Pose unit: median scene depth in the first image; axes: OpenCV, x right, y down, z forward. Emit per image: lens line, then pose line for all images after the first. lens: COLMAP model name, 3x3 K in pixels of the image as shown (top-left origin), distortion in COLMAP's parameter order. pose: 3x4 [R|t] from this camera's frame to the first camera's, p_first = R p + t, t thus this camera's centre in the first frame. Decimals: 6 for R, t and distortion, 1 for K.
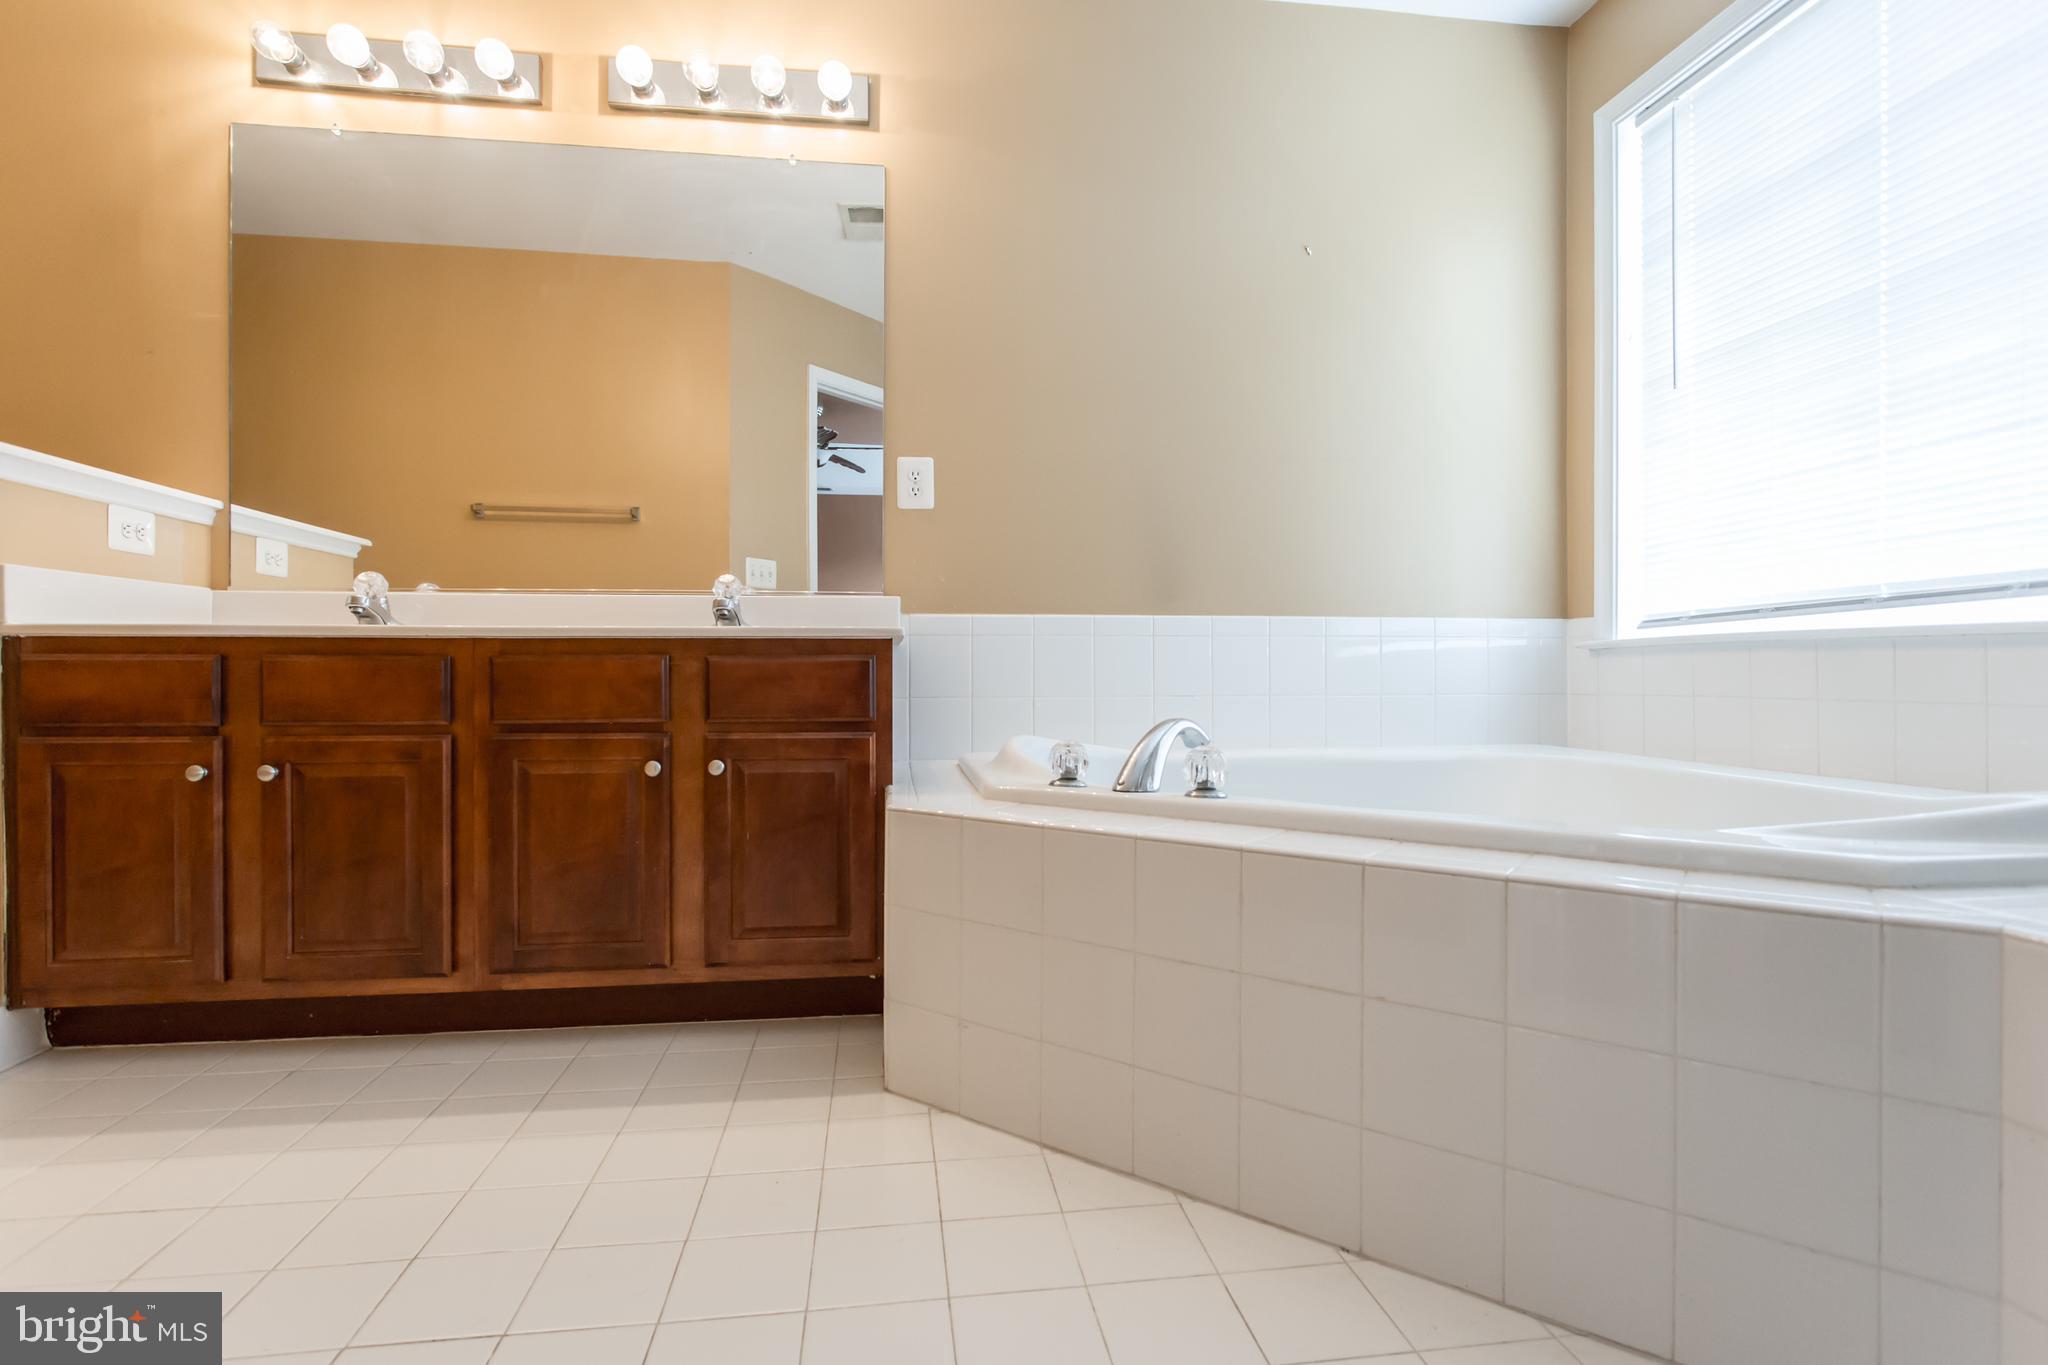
lens RADIAL K [[998.1, 0, 1020.4], [0, 998.1, 684.3], [0, 0, 1]] dist [-0.017099, 0.008310]
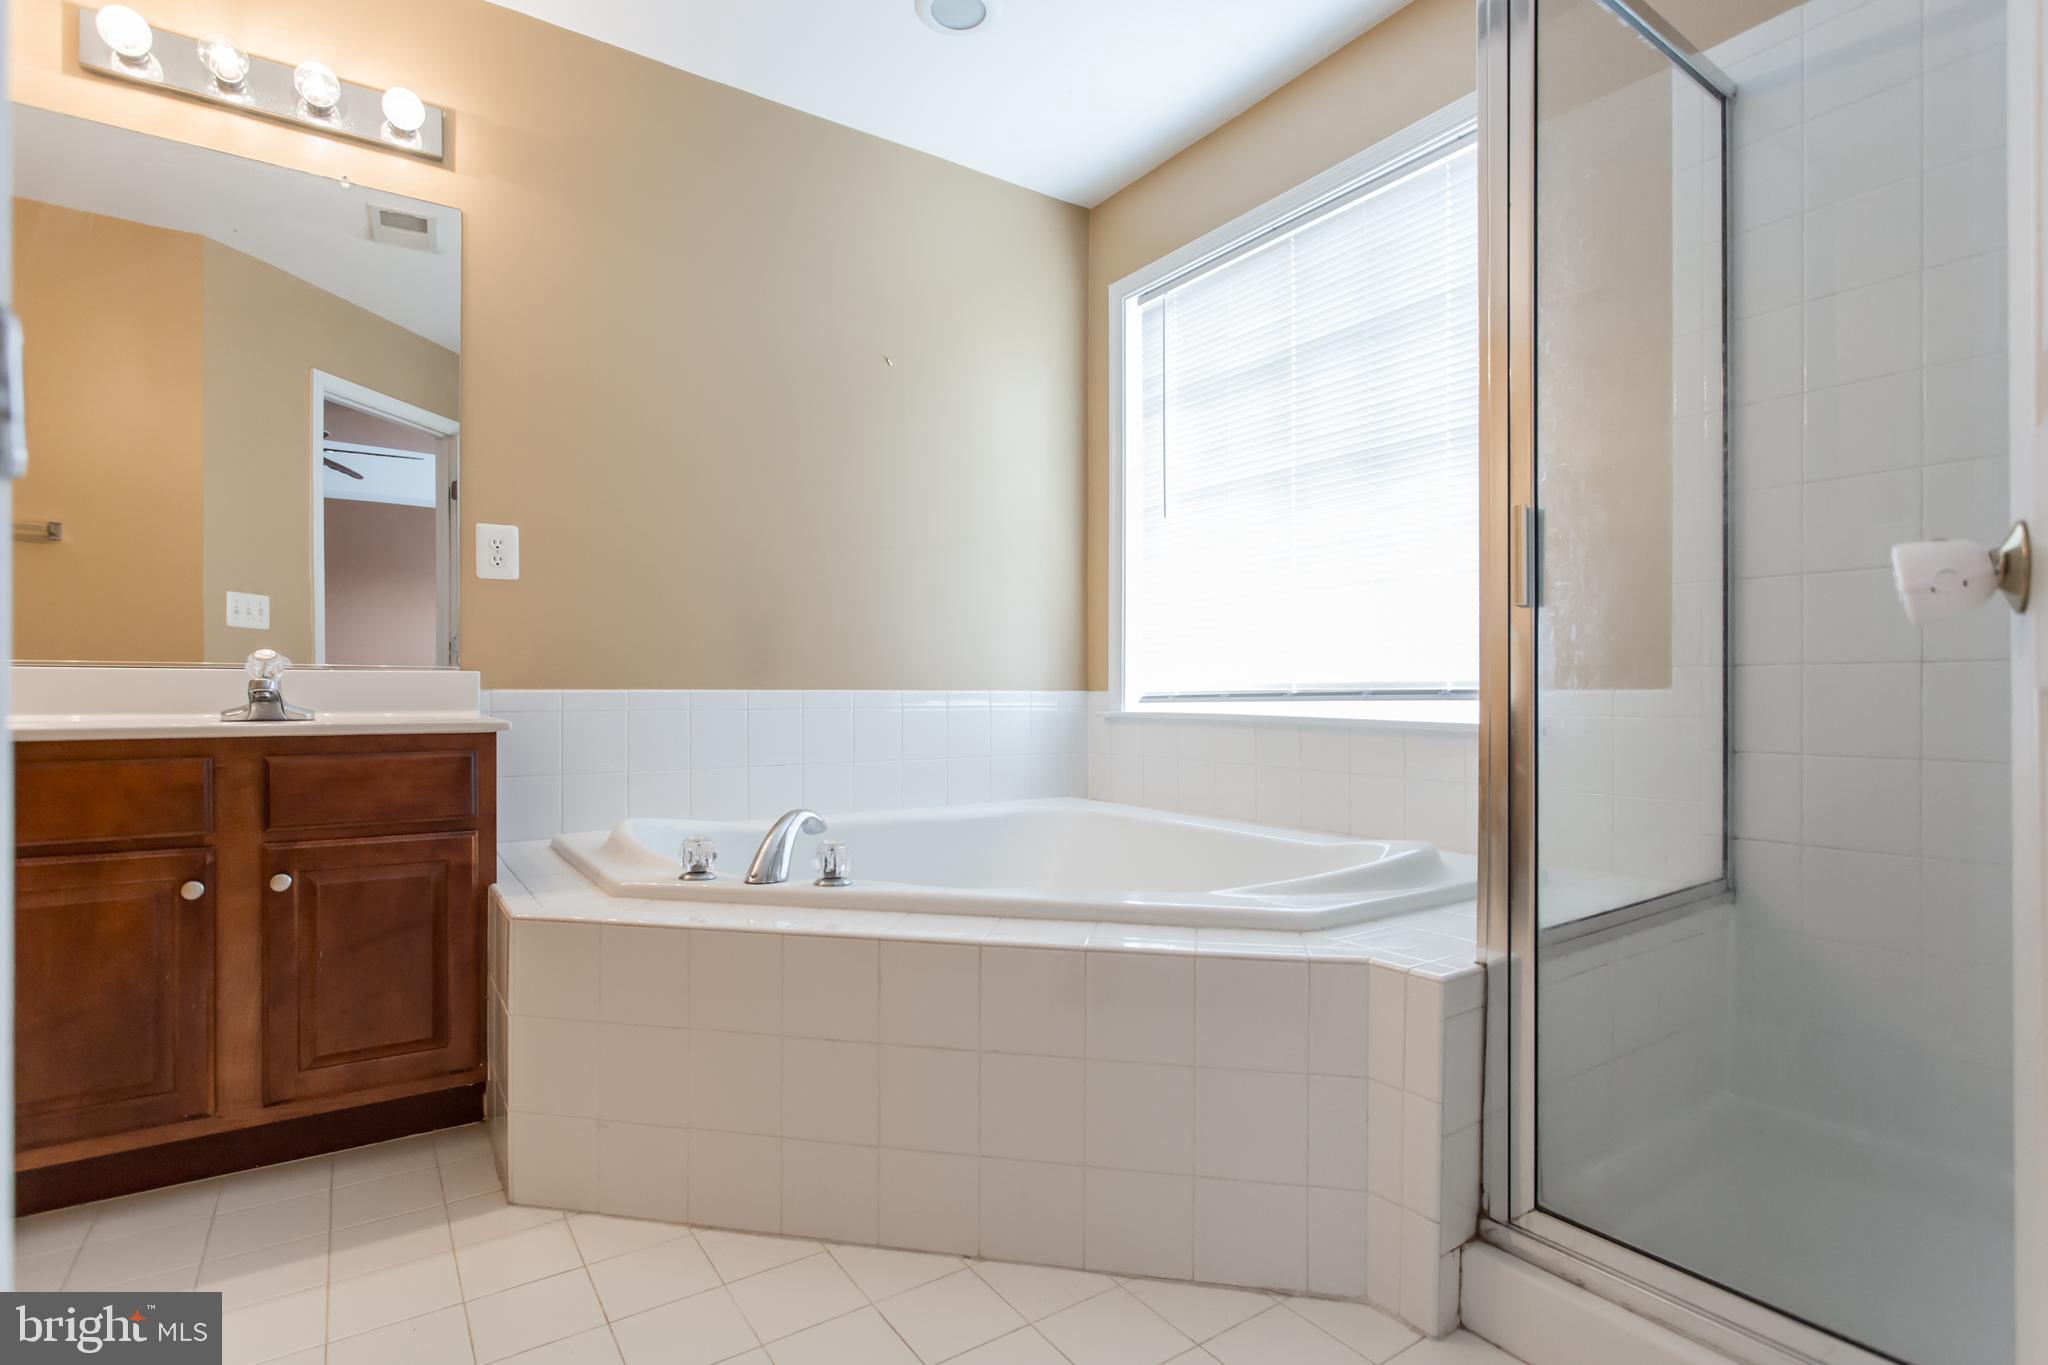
lens RADIAL K [[998.1, 0, 1013.5], [0, 998.1, 696.1], [0, 0, 1]] dist [-0.017099, 0.008310]
pose [[0.895991, 0.000732, 0.444071, -0.108442], [-0.000709, 1.000000, -0.000219, -0.081829], [-0.444071, -0.000119, 0.895992, -0.085771]]
